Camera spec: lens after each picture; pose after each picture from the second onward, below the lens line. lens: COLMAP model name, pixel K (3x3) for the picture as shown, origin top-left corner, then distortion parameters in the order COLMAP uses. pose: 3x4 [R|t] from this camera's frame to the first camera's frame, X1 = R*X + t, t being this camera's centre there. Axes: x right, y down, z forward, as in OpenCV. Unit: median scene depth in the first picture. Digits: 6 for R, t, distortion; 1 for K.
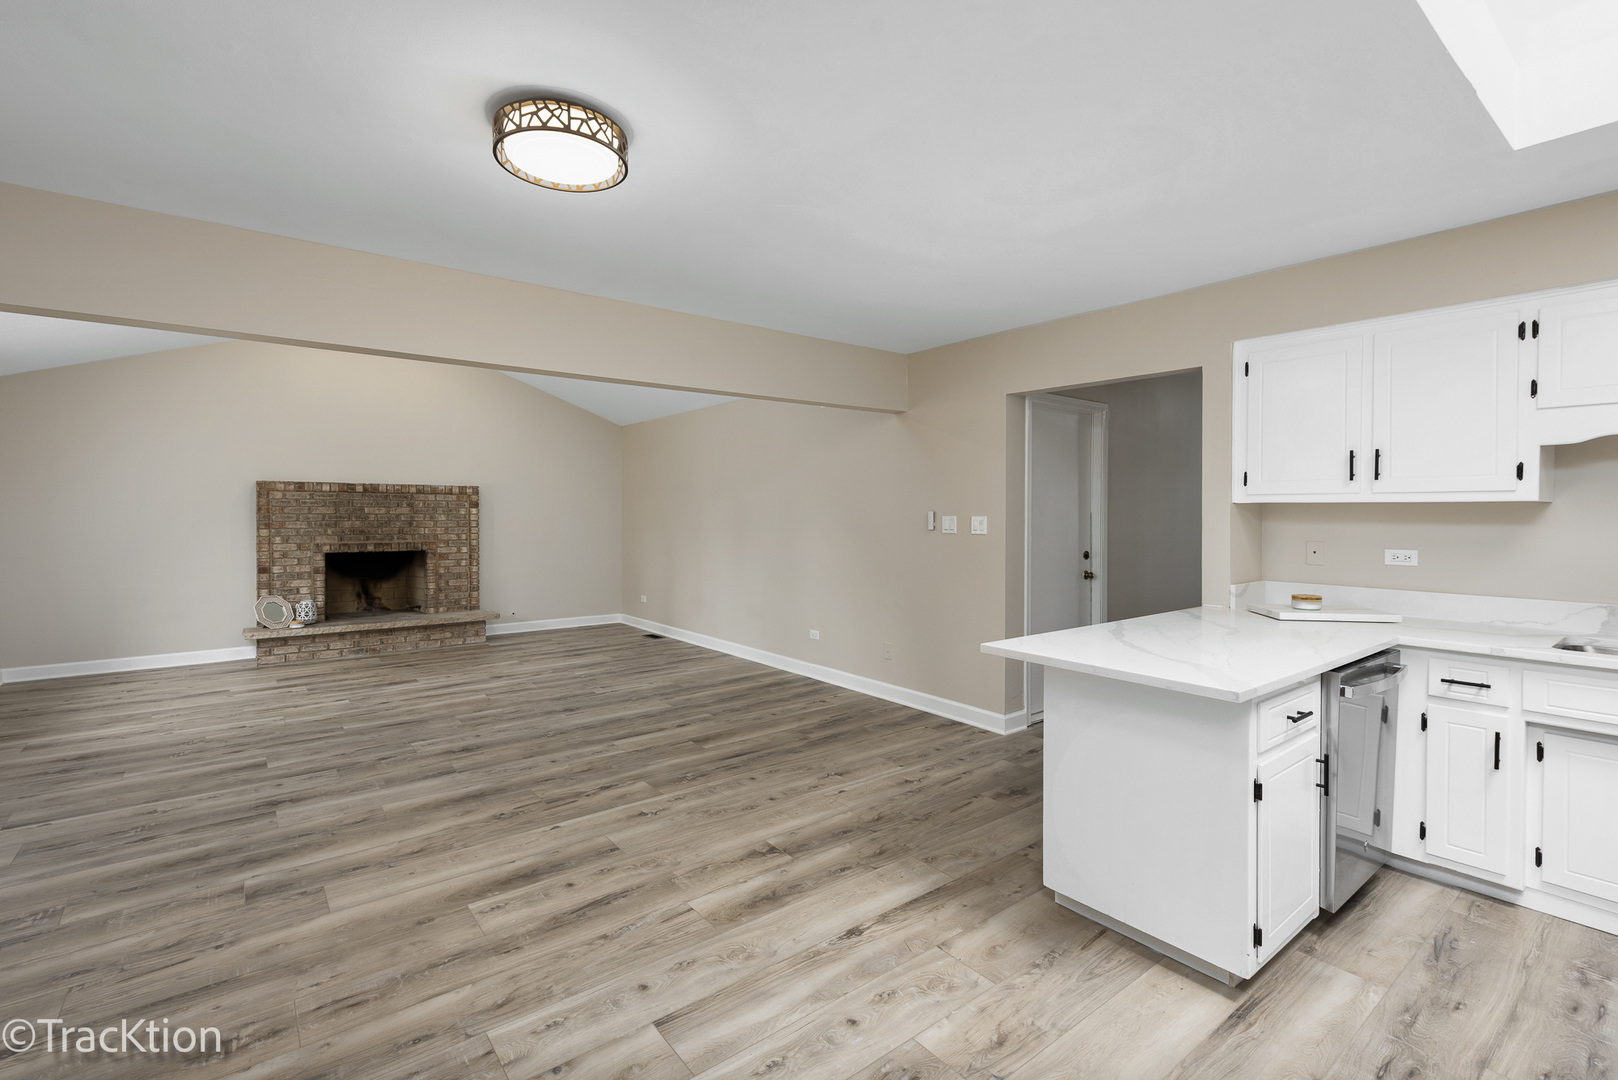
lens RADIAL K [[703.2, 0, 840.6], [0, 703.2, 508.8], [0, 0, 1]] dist [0.003093, -0.000464]
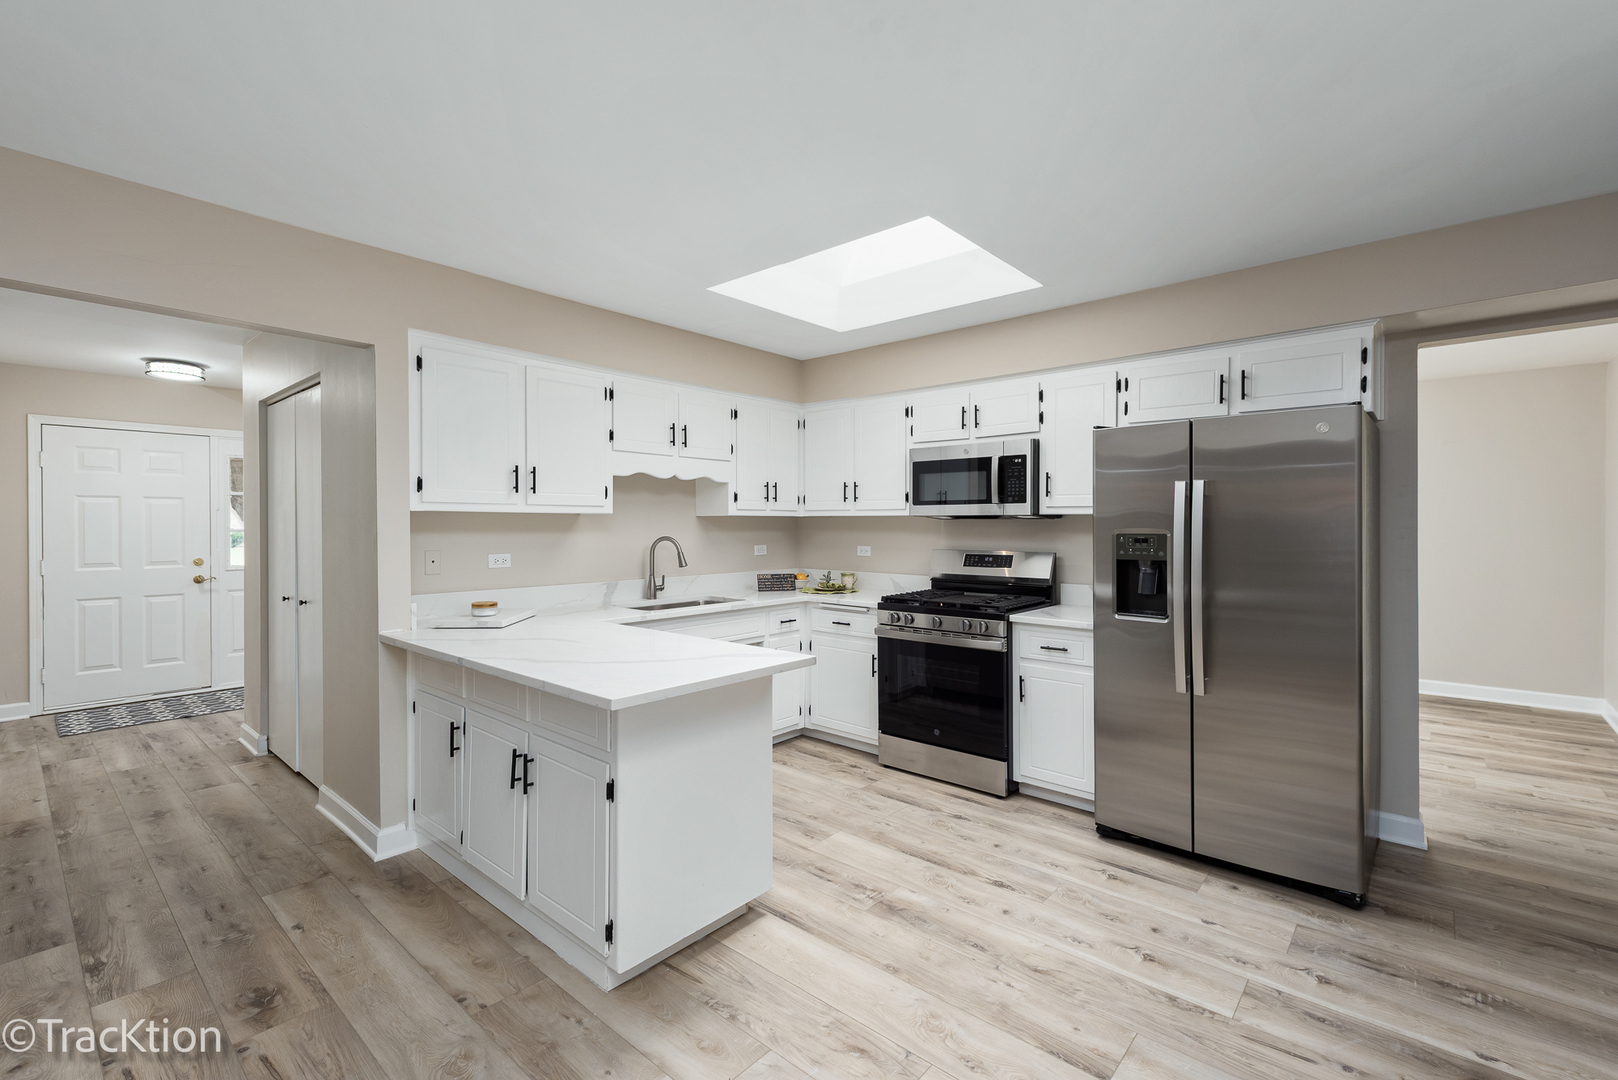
lens RADIAL K [[703.2, 0, 806.0], [0, 703.2, 533.7], [0, 0, 1]] dist [0.003093, -0.000464]
pose [[-0.148231, -0.014740, 0.988843, -0.208755], [-0.007935, 0.999874, 0.013715, 0.002748], [-0.988921, -0.005813, -0.148329, 0.342884]]
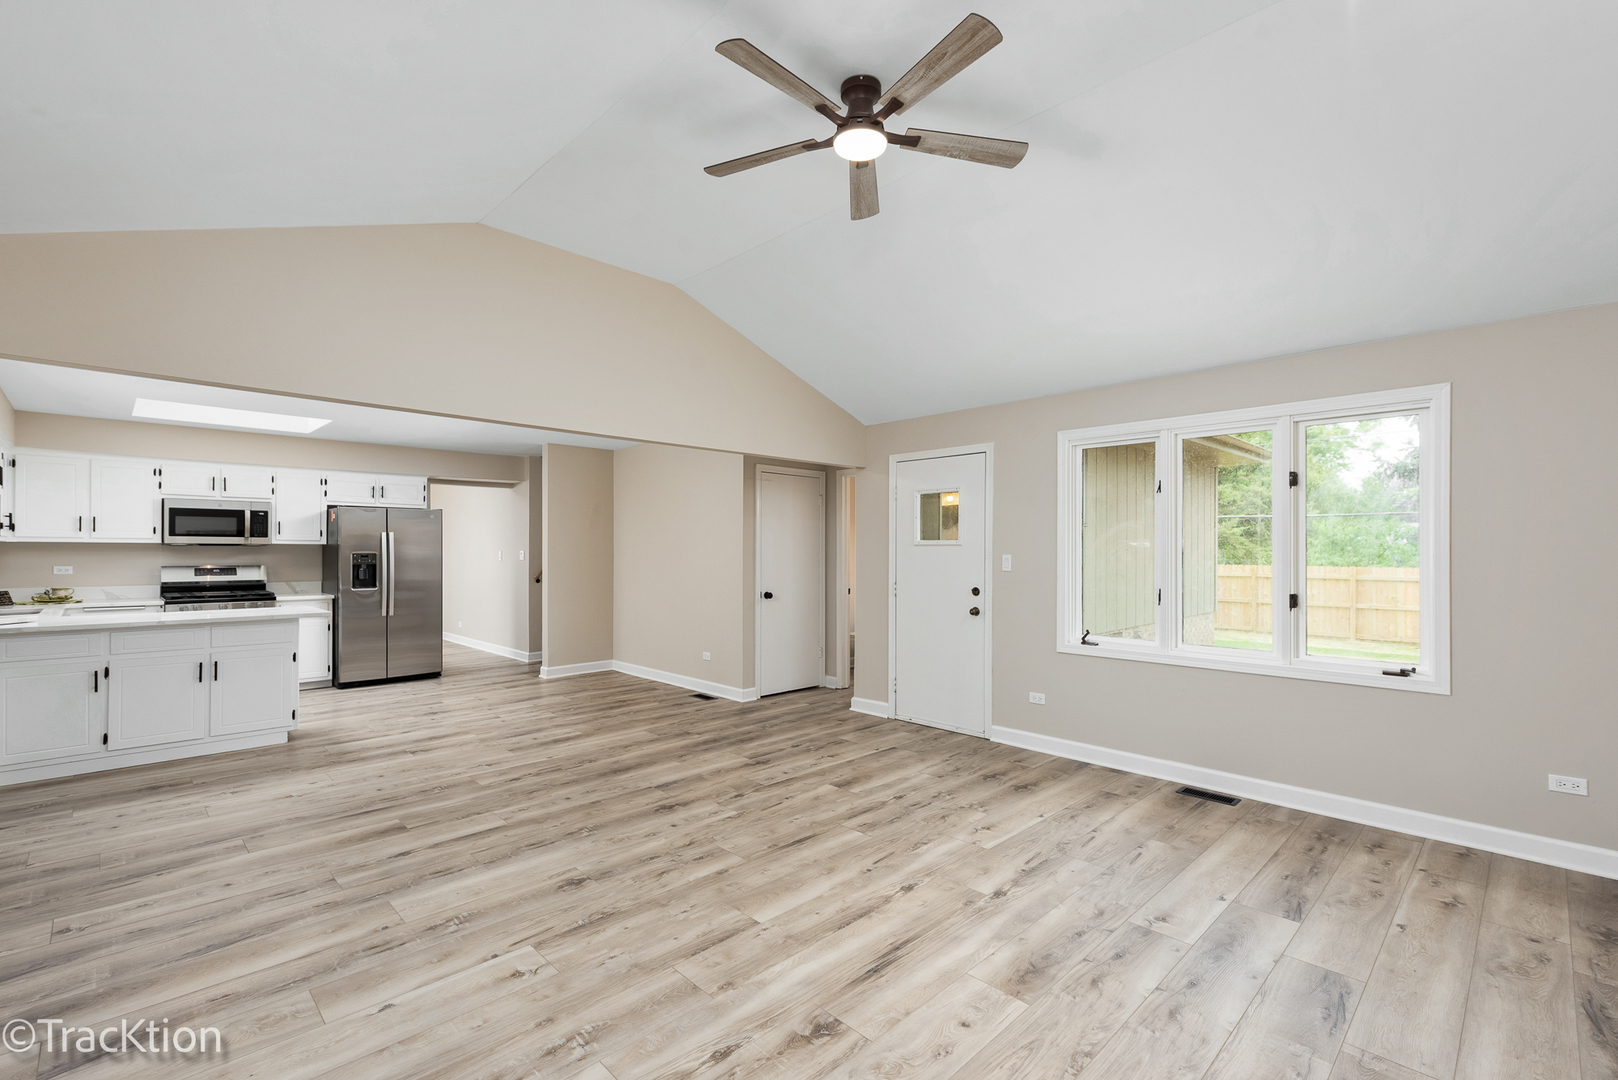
lens RADIAL K [[703.2, 0, 812.4], [0, 703.2, 542.0], [0, 0, 1]] dist [0.003093, -0.000464]
pose [[-0.997581, -0.007254, -0.069134, -0.425641], [-0.006193, 0.999860, -0.015552, 0.002279], [0.069237, -0.015086, -0.997486, 1.264940]]
